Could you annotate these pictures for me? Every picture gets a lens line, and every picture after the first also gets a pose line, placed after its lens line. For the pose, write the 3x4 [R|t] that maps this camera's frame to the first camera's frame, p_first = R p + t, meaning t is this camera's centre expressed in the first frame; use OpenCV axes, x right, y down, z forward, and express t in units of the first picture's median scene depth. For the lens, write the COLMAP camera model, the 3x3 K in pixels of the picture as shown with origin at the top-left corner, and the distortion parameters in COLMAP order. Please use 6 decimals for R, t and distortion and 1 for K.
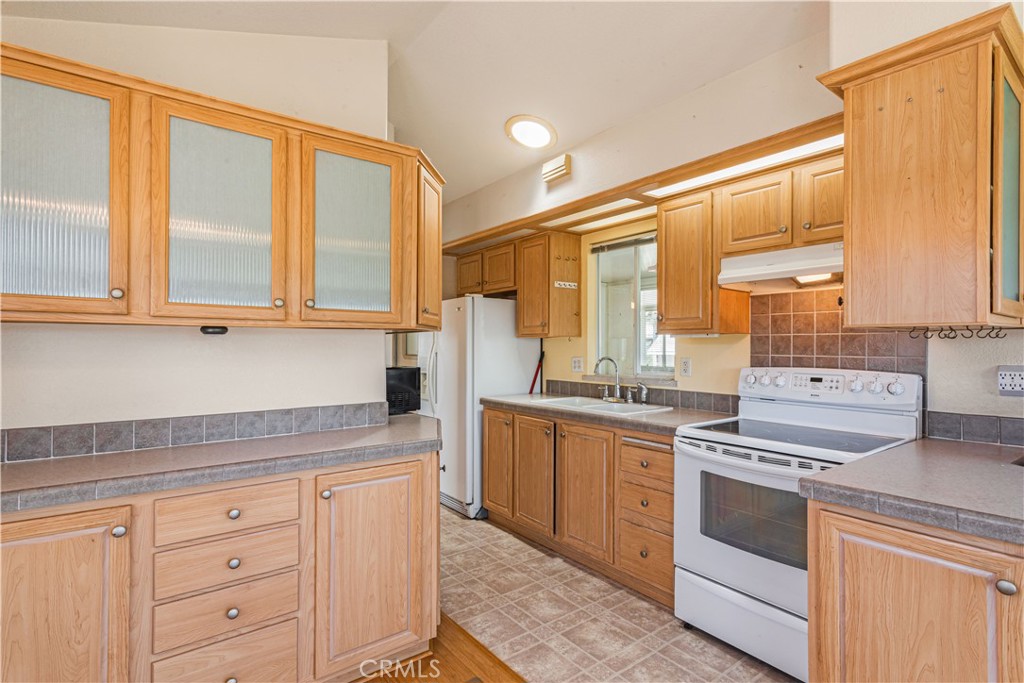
lens RADIAL K [[500.7, 0, 514.6], [0, 500.7, 341.8], [0, 0, 1]] dist [-0.001602, 0.000542]
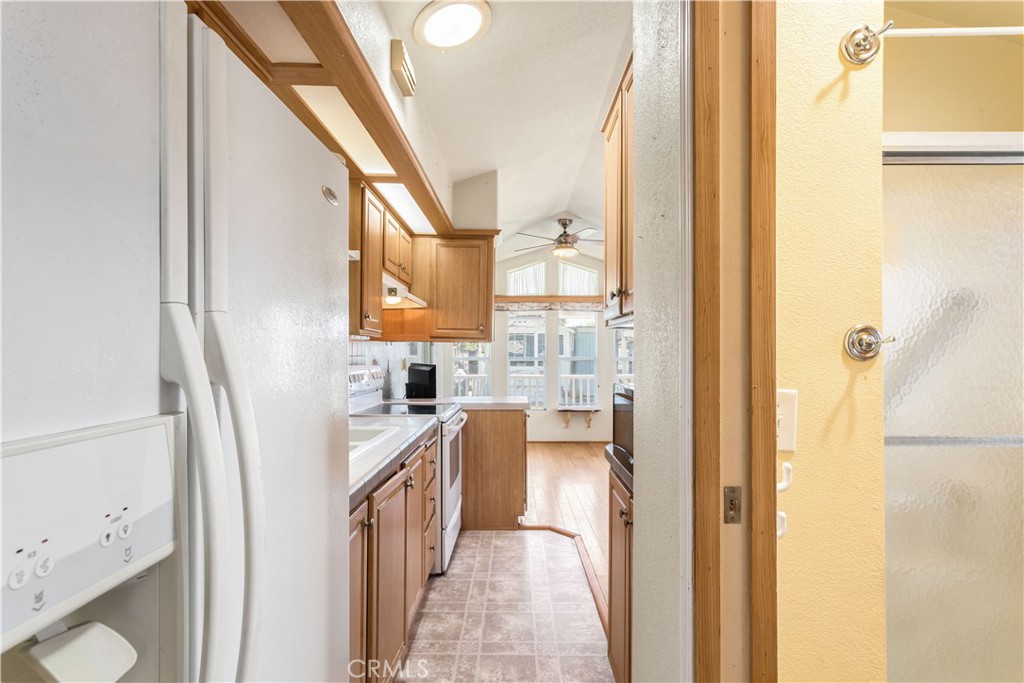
lens RADIAL K [[500.7, 0, 511.5], [0, 500.7, 350.3], [0, 0, 1]] dist [-0.001602, 0.000542]
pose [[-0.789233, 0.000395, 0.614094, -0.510183], [-0.007414, 0.999921, -0.010172, 0.022757], [-0.614049, -0.012580, -0.789168, 1.727663]]
